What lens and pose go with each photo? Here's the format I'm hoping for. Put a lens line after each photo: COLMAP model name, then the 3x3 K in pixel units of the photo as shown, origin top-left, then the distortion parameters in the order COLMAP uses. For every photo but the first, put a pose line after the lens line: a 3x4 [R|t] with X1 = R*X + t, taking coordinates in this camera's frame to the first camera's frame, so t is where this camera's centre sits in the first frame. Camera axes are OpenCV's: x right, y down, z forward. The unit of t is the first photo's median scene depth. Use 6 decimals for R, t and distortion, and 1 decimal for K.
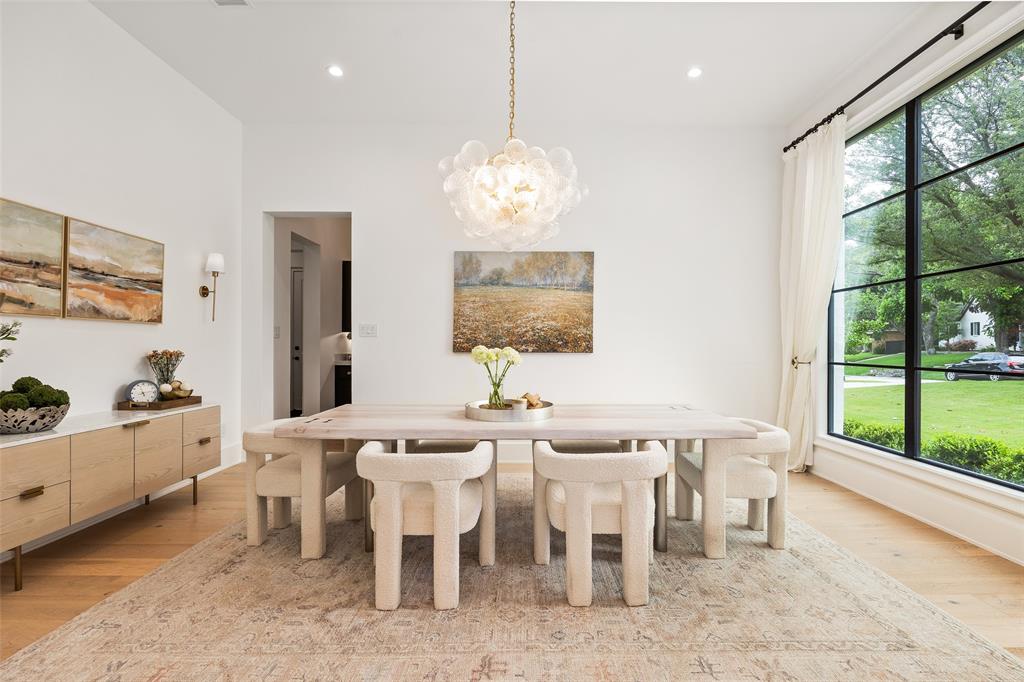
lens RADIAL K [[466.3, 0, 512.0], [0, 466.3, 341.0], [0, 0, 1]] dist [0.001514, 0.000237]
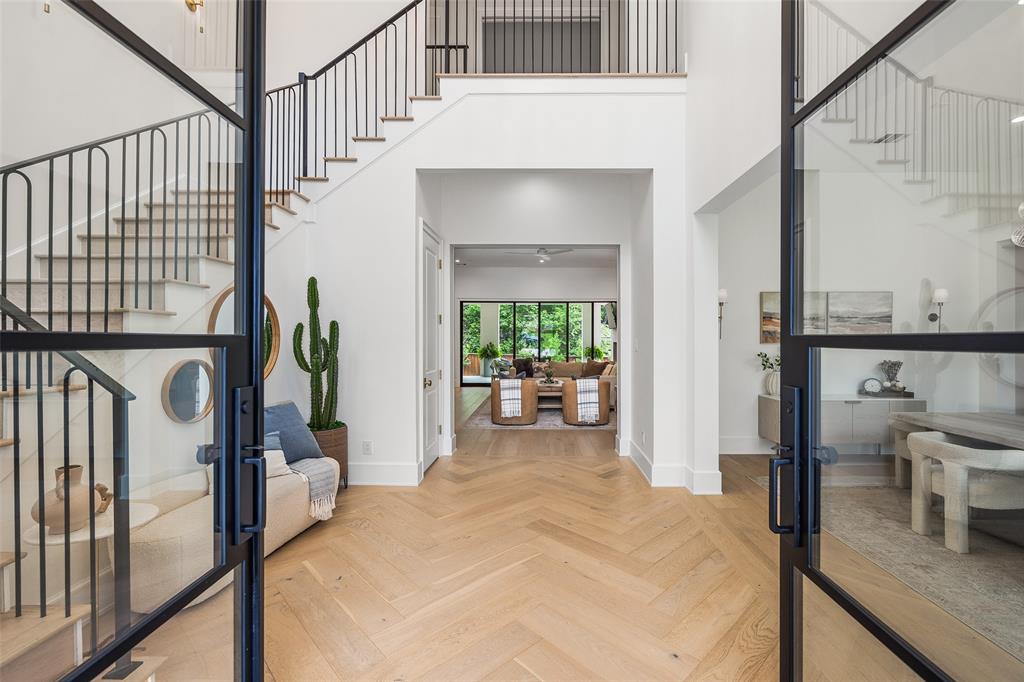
lens RADIAL K [[471.4, 0, 512.0], [0, 471.4, 341.0], [0, 0, 1]] dist [-0.000266, -0.000096]
pose [[-0.054222, 0.002200, -0.998526, 0.965426], [0.013782, 0.999904, 0.001455, -0.069547], [0.998434, -0.013683, -0.054247, -0.195221]]
